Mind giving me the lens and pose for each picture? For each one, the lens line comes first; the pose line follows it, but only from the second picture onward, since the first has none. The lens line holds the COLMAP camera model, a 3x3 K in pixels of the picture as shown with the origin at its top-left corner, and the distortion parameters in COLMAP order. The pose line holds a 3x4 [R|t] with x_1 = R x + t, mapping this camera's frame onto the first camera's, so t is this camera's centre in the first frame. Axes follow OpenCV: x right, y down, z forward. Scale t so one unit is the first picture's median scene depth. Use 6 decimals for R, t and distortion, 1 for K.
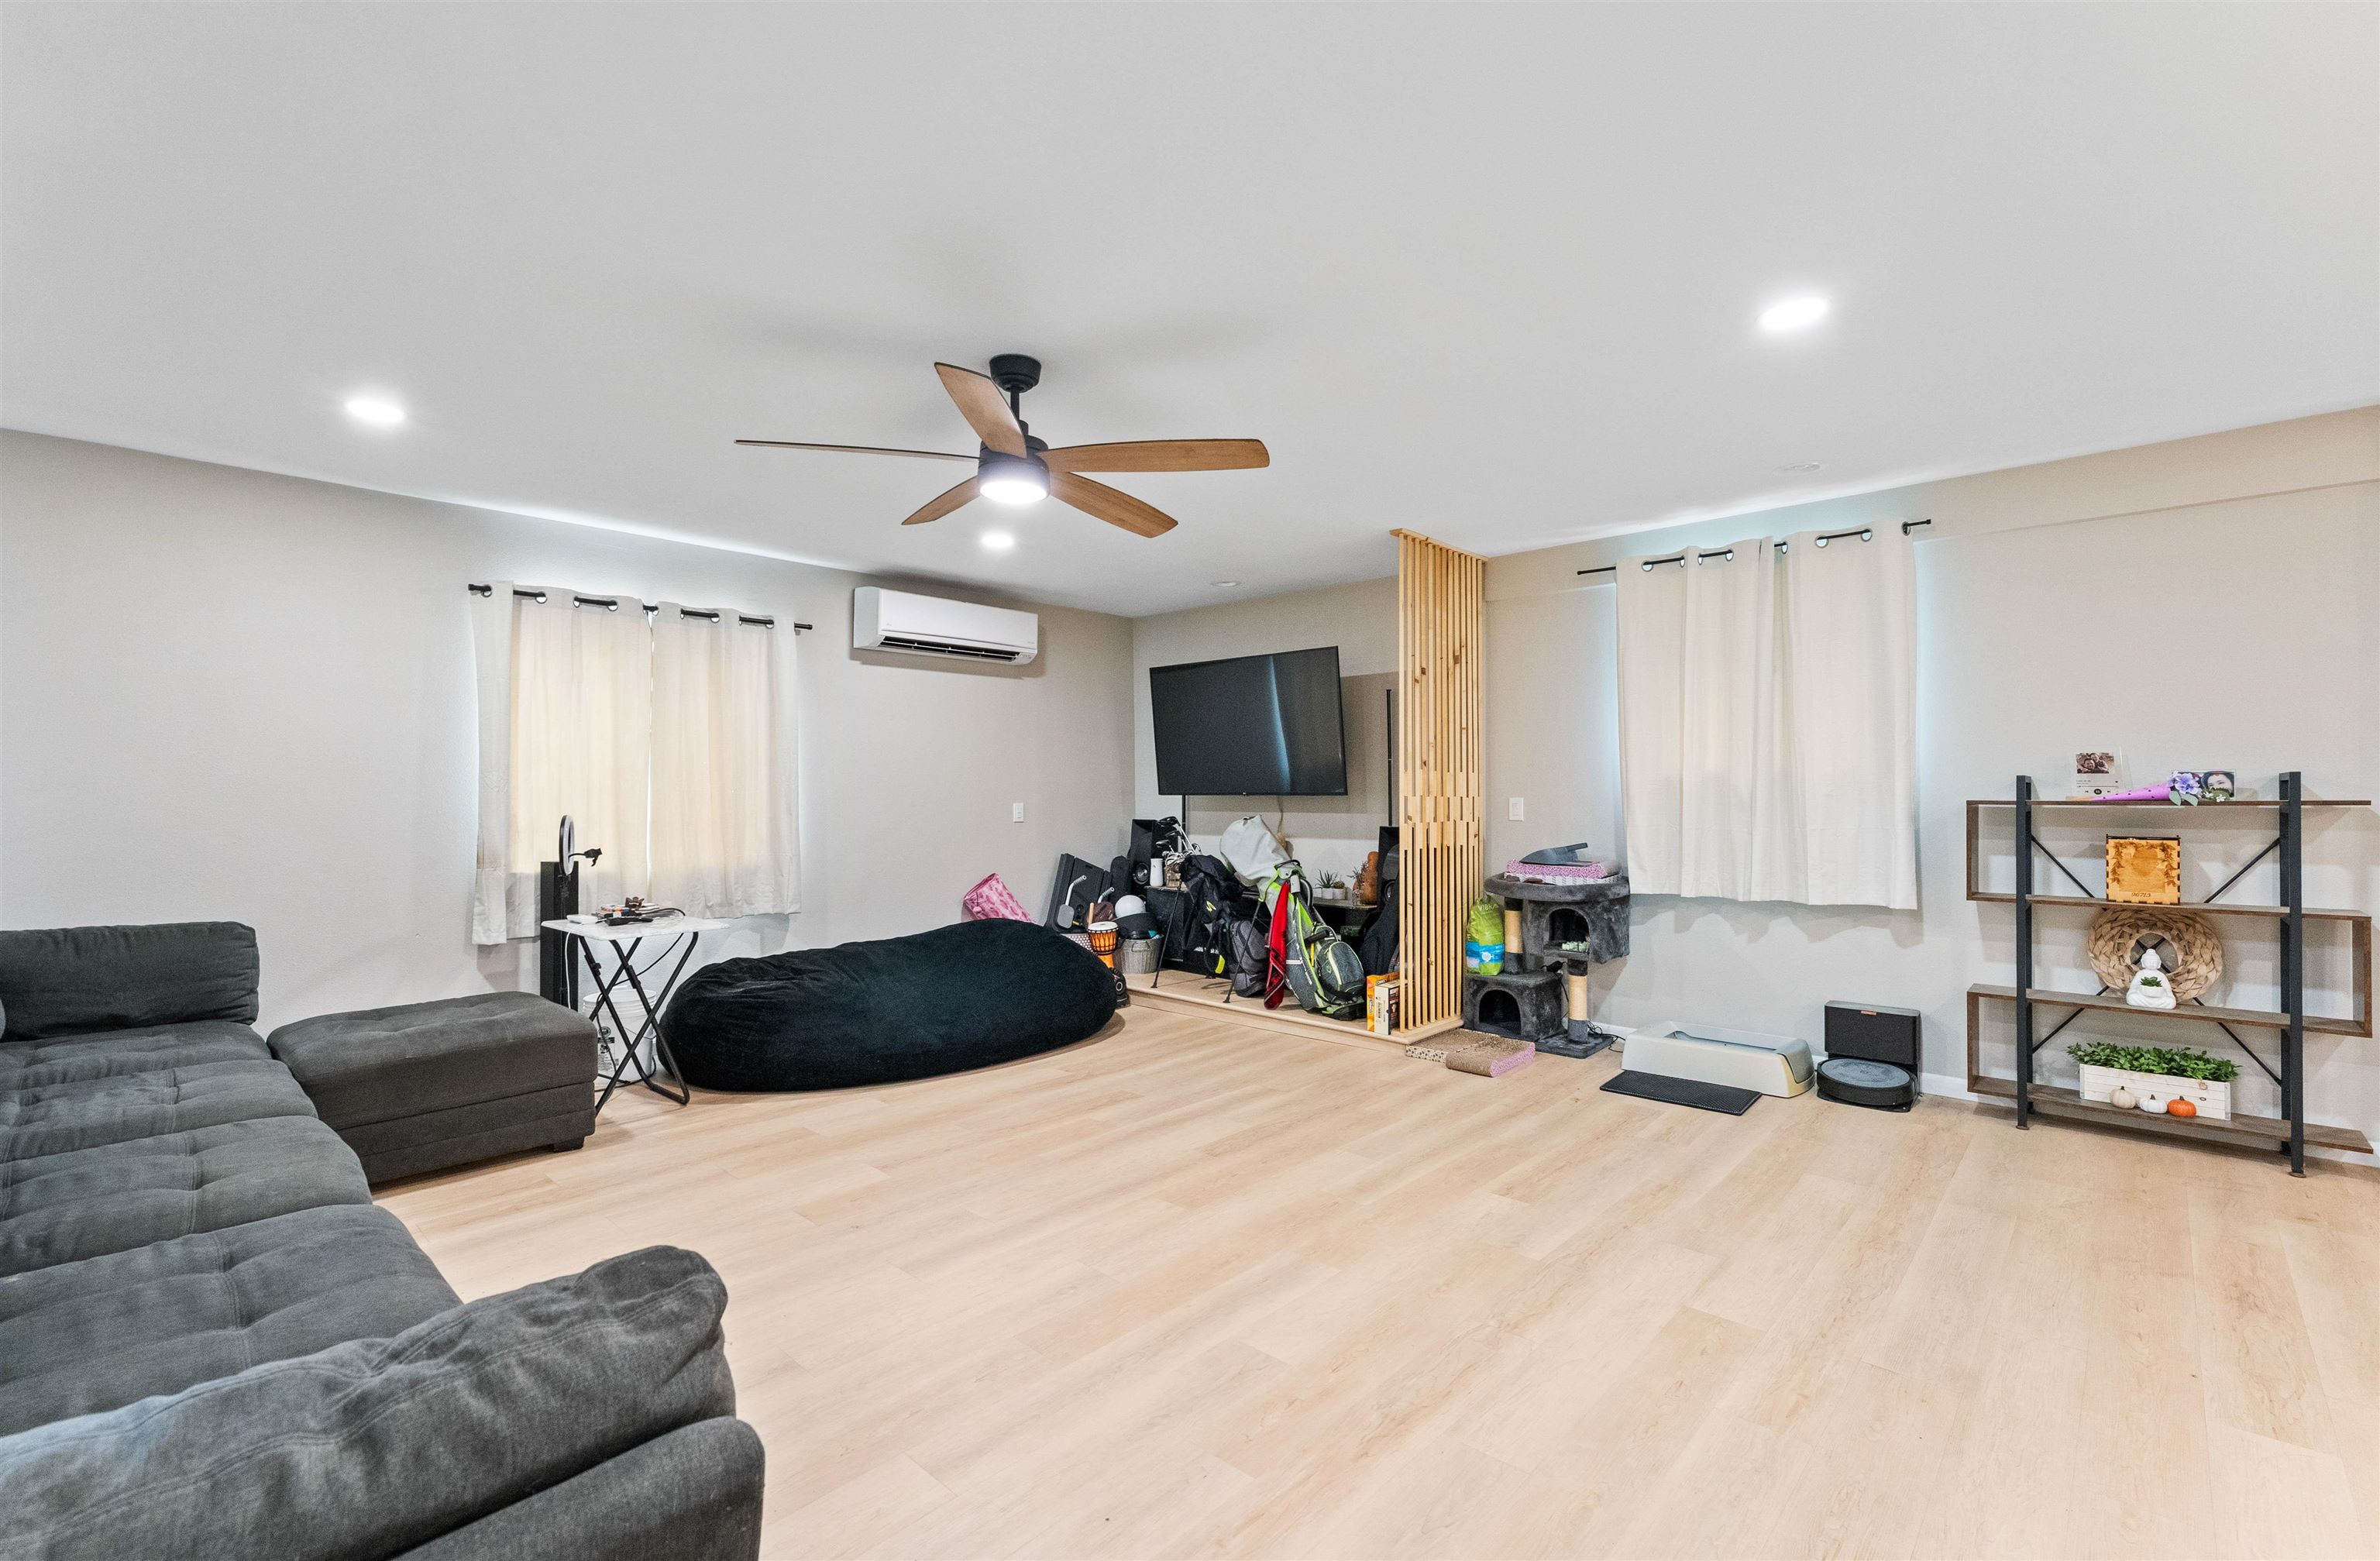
lens RADIAL K [[864.8, 0, 1189.1], [0, 864.8, 787.2], [0, 0, 1]] dist [0.000851, 0.000009]
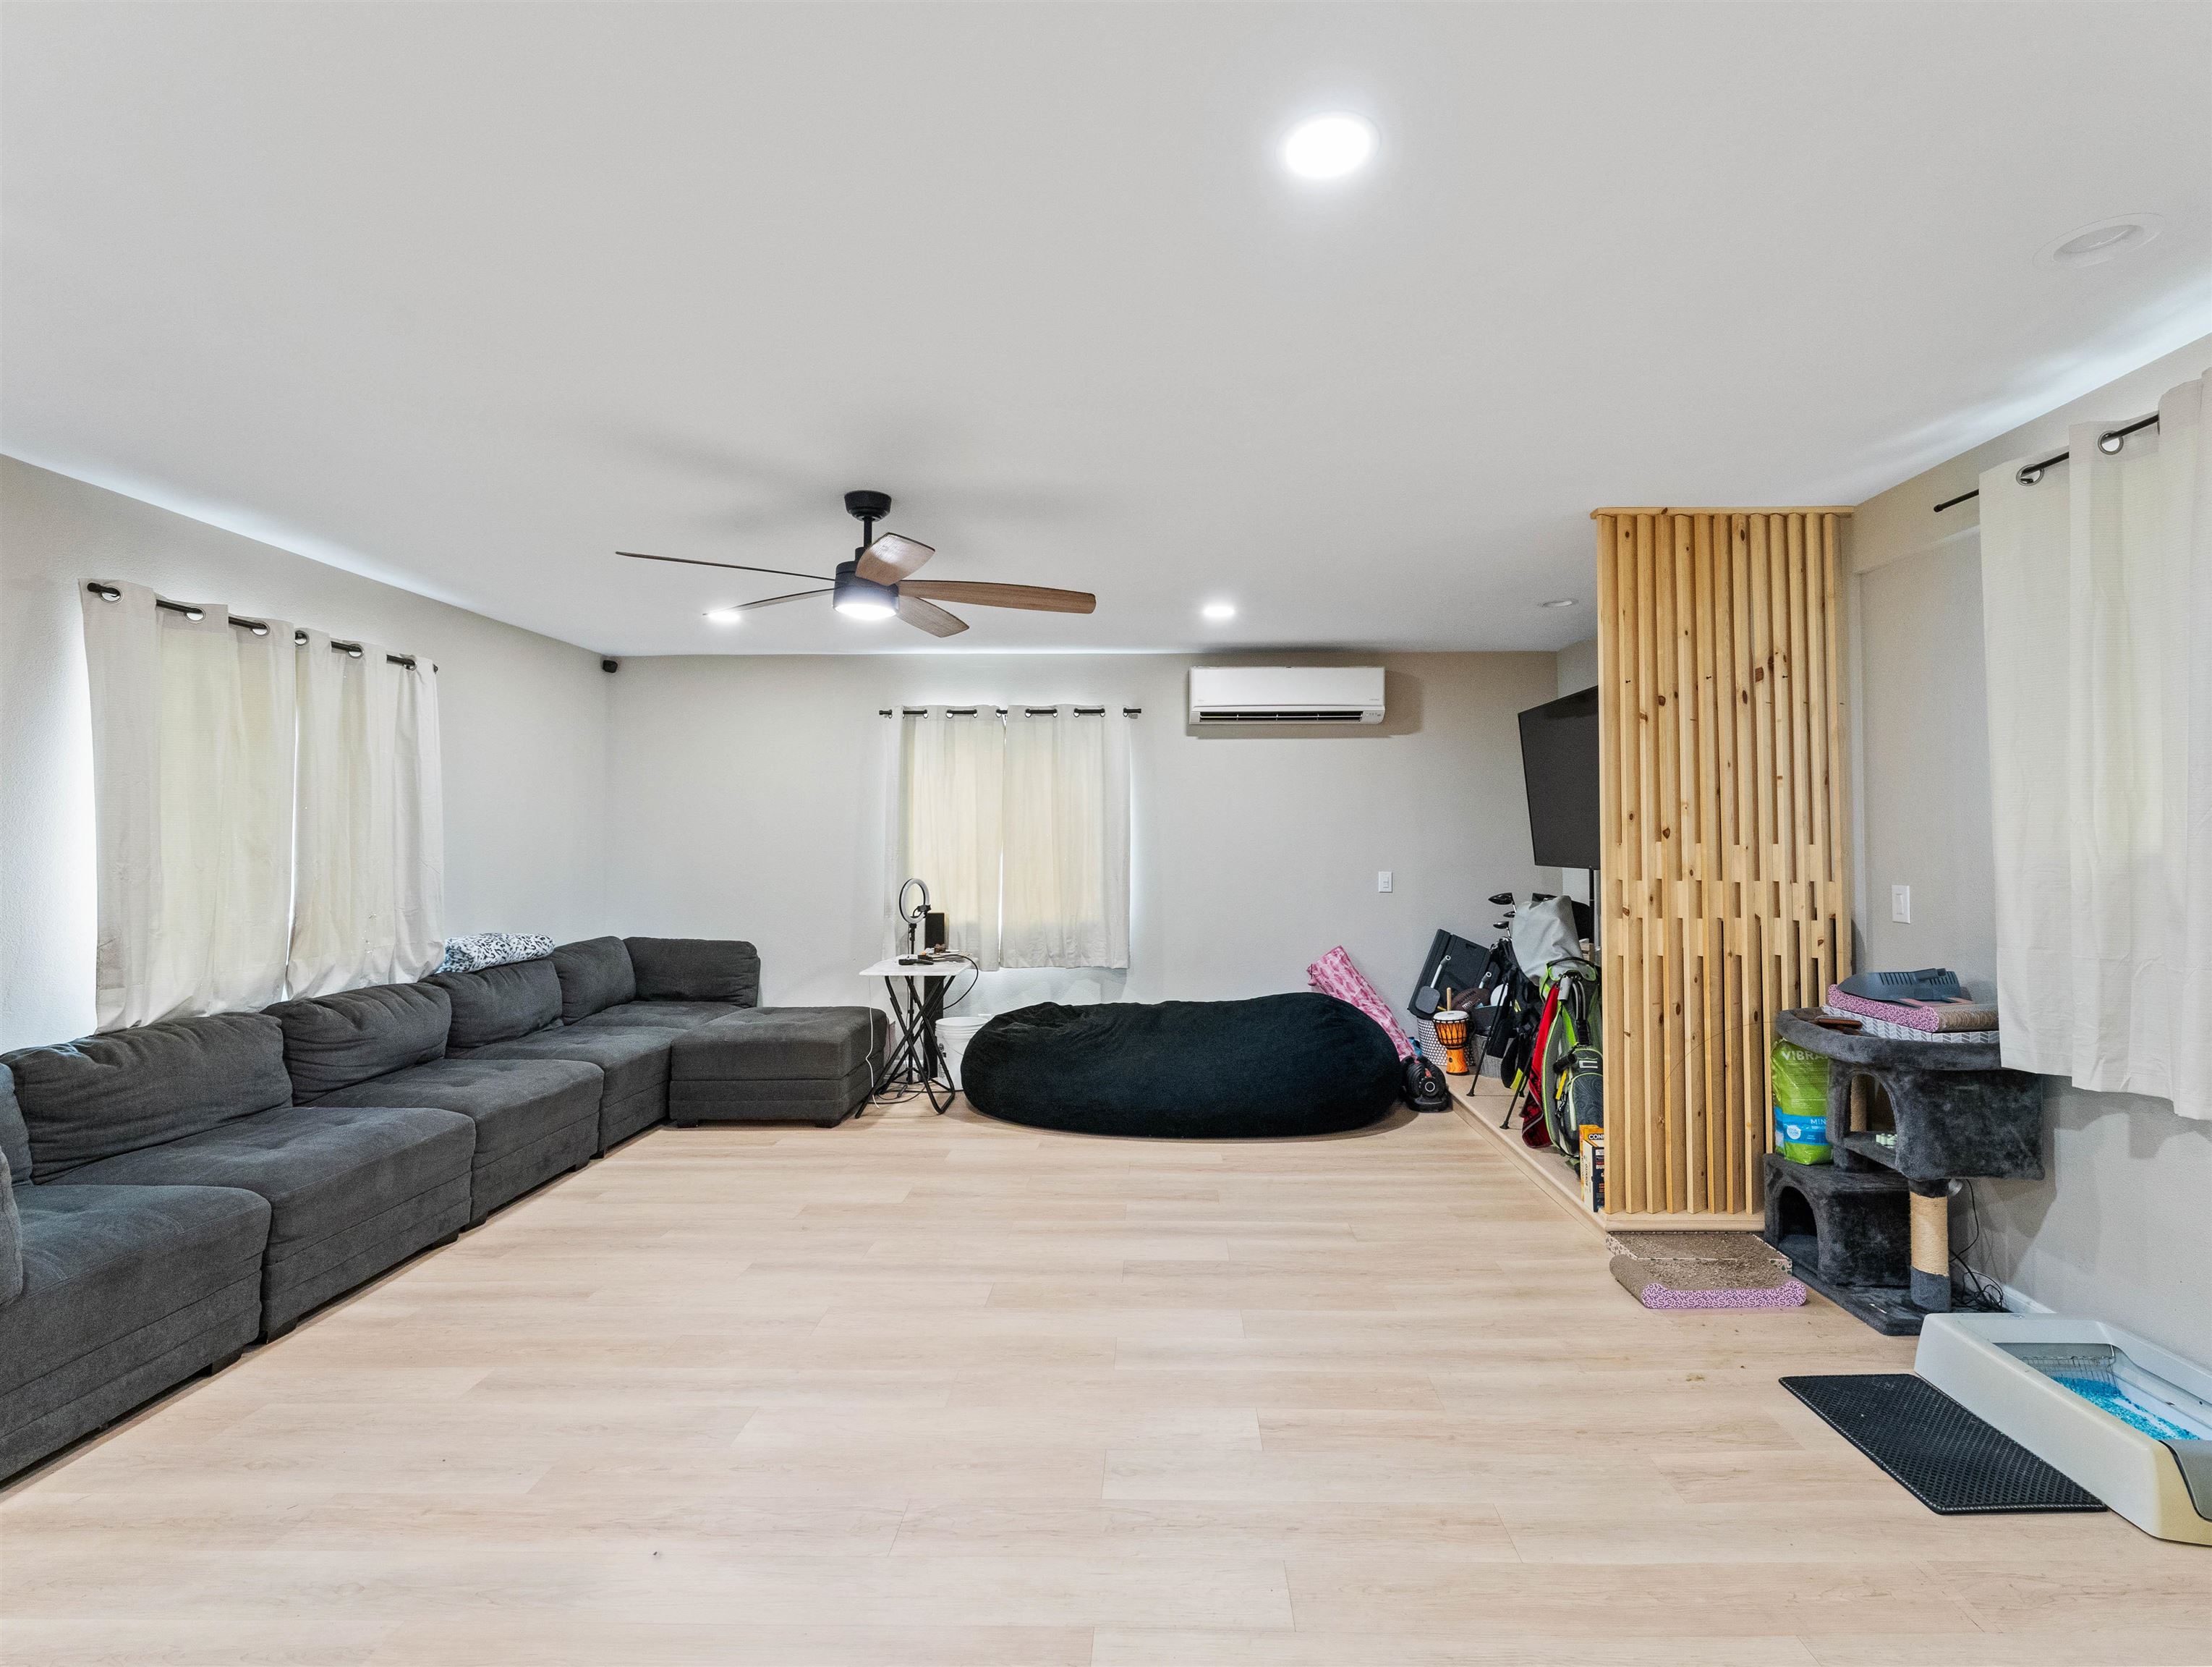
lens RADIAL K [[888.6, 0, 1106.0], [0, 888.6, 833.5], [0, 0, 1]] dist [-0.001755, -0.000364]
pose [[0.756609, -0.009687, -0.653796, 0.417844], [0.000149, 0.999893, -0.014642, -0.017513], [0.653867, 0.010981, 0.756530, 0.175710]]
